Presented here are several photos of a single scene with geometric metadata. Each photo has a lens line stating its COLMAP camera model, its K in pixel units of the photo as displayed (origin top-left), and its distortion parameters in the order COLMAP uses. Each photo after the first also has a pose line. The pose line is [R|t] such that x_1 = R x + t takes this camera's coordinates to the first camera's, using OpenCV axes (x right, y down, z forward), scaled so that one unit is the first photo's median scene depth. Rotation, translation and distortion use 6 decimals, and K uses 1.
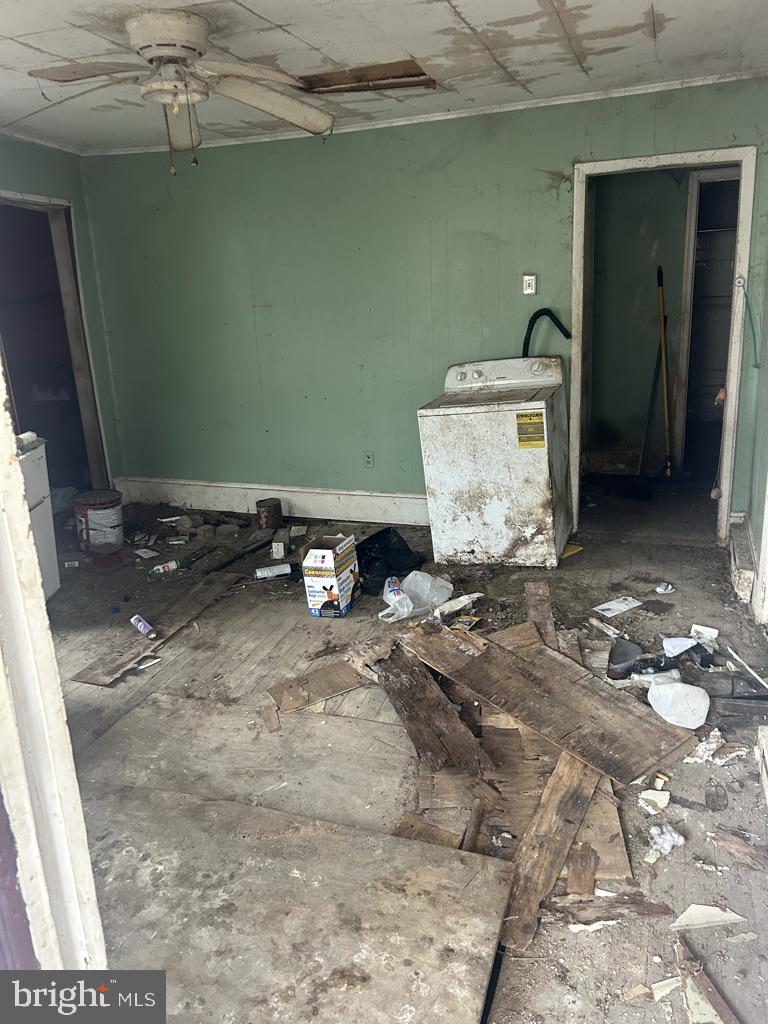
lens RADIAL K [[767.4, 0, 381.3], [0, 767.4, 508.2], [0, 0, 1]] dist [0.031569, -0.027805]
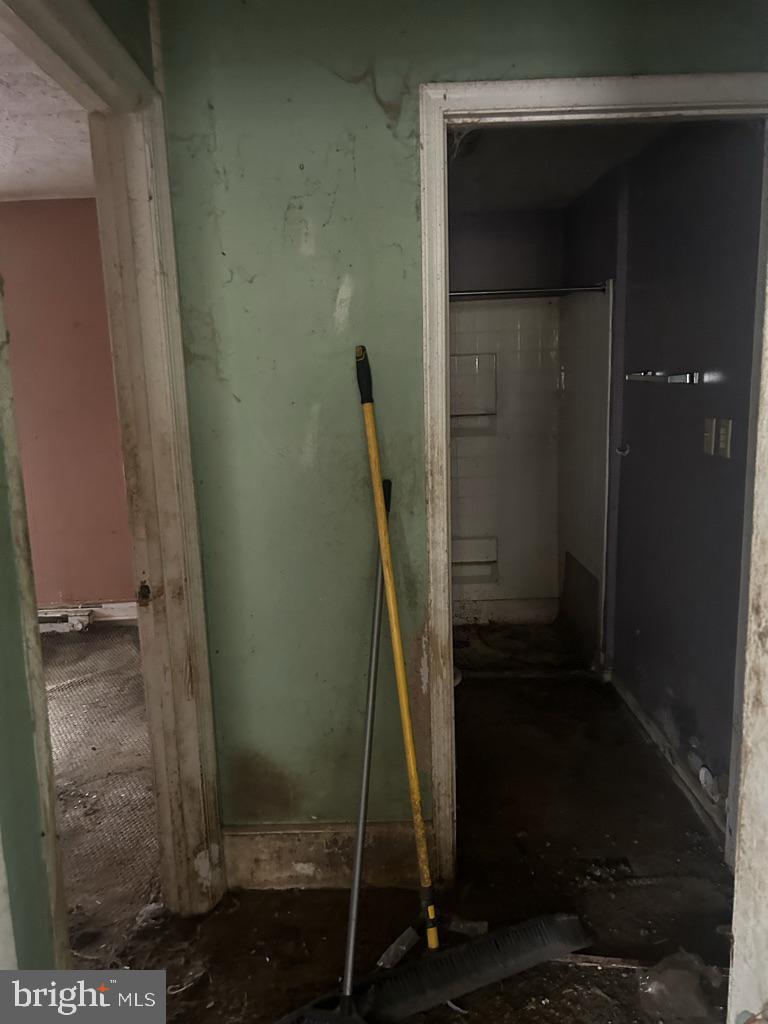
lens RADIAL K [[767.4, 0, 383.3], [0, 767.4, 515.2], [0, 0, 1]] dist [0.031569, -0.027805]
pose [[0.938100, -0.035422, 0.344550, 0.240322], [0.078341, 0.990677, -0.111449, -0.192260], [-0.337390, 0.131542, 0.932129, 0.660833]]
